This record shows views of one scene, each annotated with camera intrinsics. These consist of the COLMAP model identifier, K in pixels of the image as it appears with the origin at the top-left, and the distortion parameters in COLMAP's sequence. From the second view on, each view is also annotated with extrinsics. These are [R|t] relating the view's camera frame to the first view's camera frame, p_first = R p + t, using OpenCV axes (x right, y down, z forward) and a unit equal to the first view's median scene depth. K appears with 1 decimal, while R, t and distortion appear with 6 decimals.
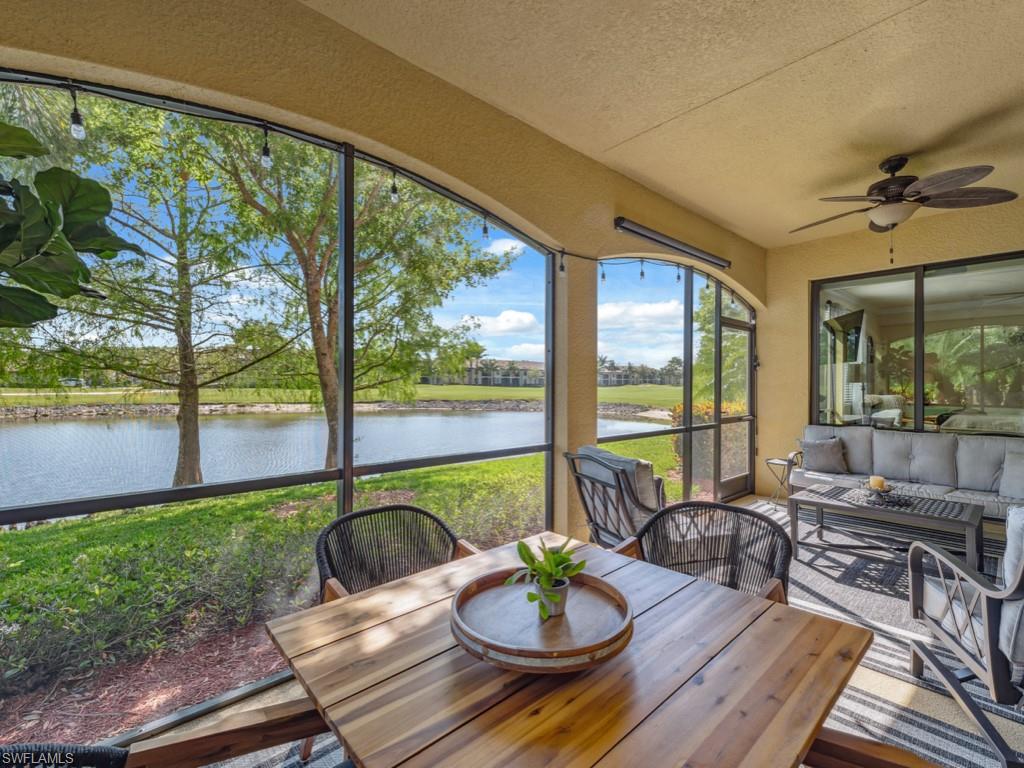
lens RADIAL K [[458.6, 0, 504.3], [0, 458.6, 385.1], [0, 0, 1]] dist [0.013865, -0.000598]
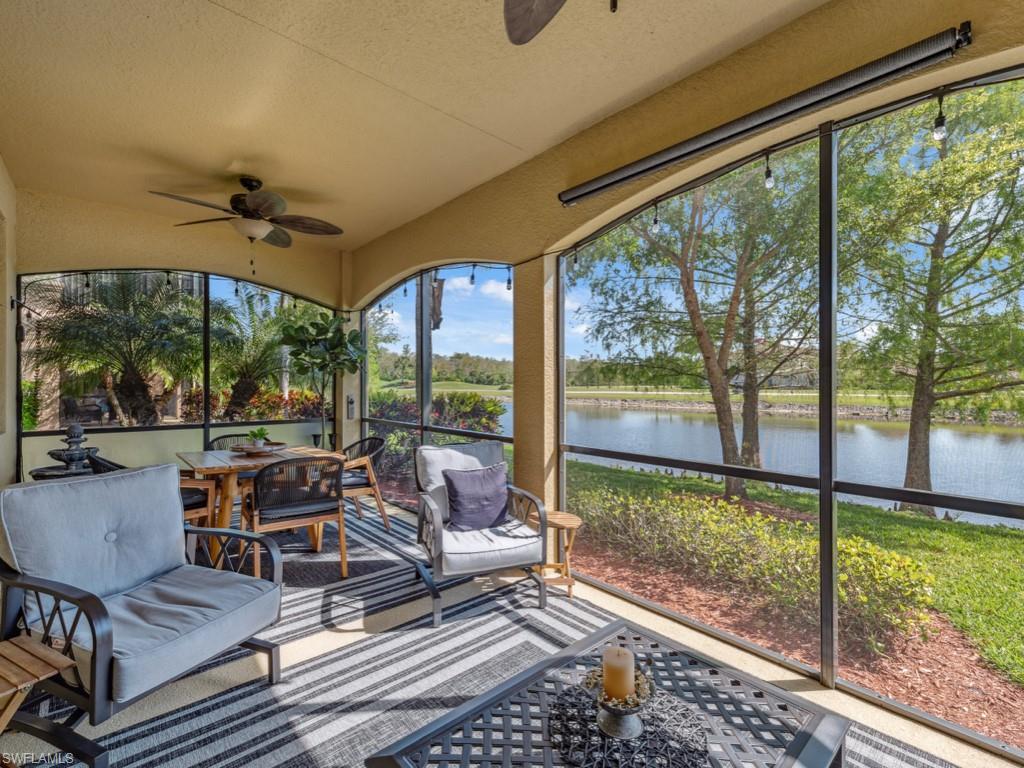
lens RADIAL K [[458.6, 0, 504.3], [0, 458.6, 385.1], [0, 0, 1]] dist [0.013865, -0.000598]
pose [[-0.005277, -0.000925, -0.999986, 0.867406], [-0.004250, 0.999991, -0.000903, -0.000359], [0.999977, 0.004245, -0.005281, 0.694815]]
